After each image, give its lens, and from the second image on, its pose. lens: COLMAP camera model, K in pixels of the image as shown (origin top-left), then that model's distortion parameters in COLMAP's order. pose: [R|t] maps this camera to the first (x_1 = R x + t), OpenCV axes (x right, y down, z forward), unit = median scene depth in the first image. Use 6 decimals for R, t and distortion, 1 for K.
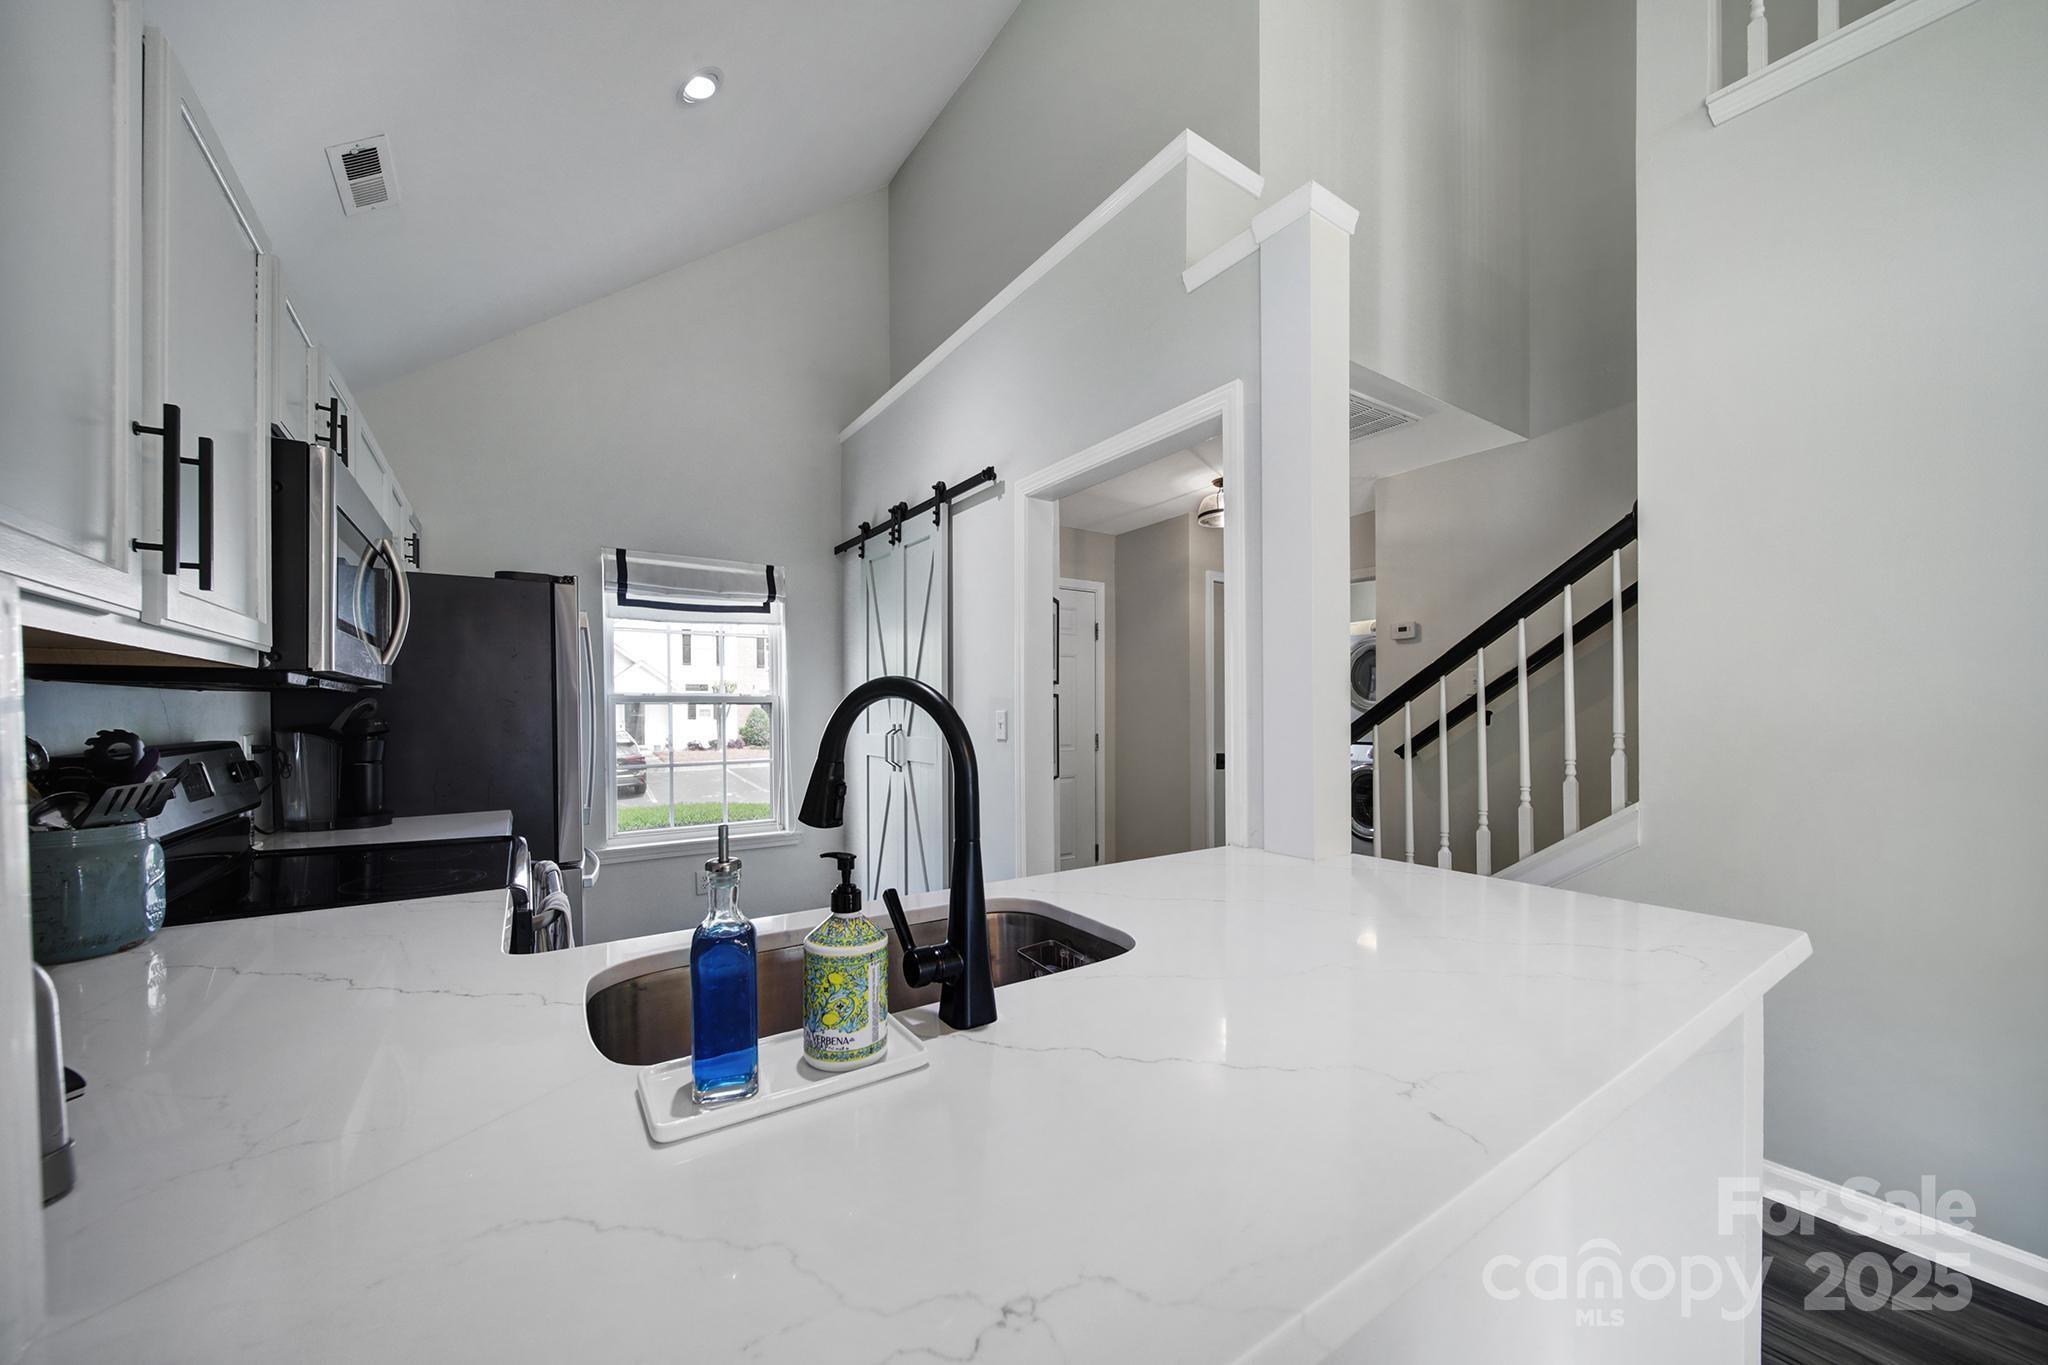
lens RADIAL K [[729.7, 0, 1019.8], [0, 729.7, 713.3], [0, 0, 1]] dist [0.000365, -0.001188]
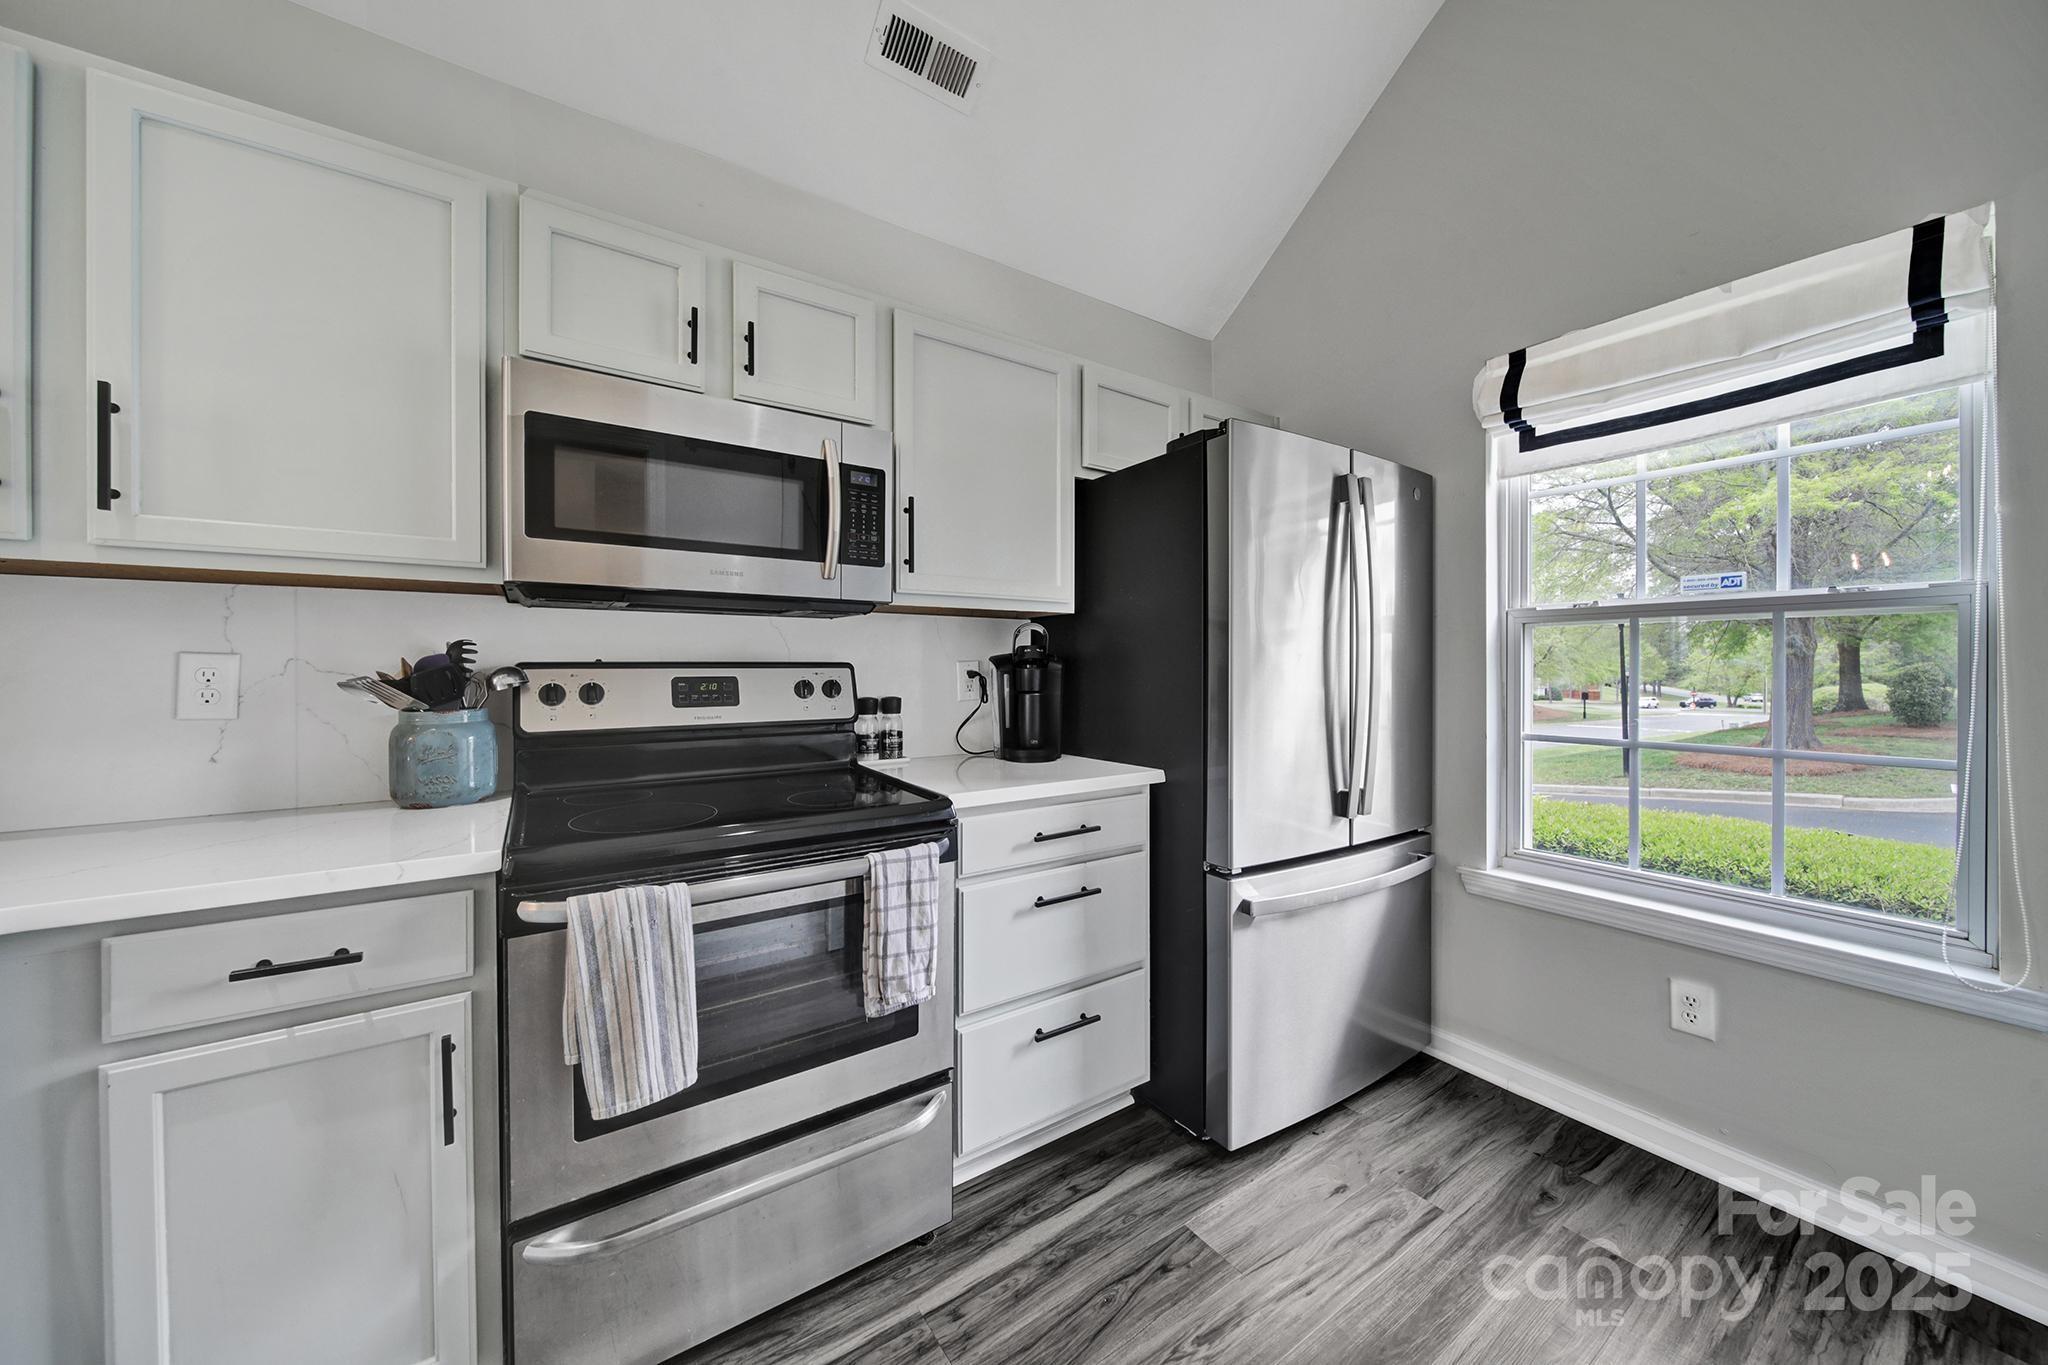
lens RADIAL K [[729.7, 0, 1032.6], [0, 729.7, 671.2], [0, 0, 1]] dist [0.000365, -0.001188]
pose [[0.004012, 0.011268, -0.999928, 0.019069], [-0.004743, 0.999925, 0.011249, 0.018926], [0.999981, 0.004698, 0.004066, 0.627721]]
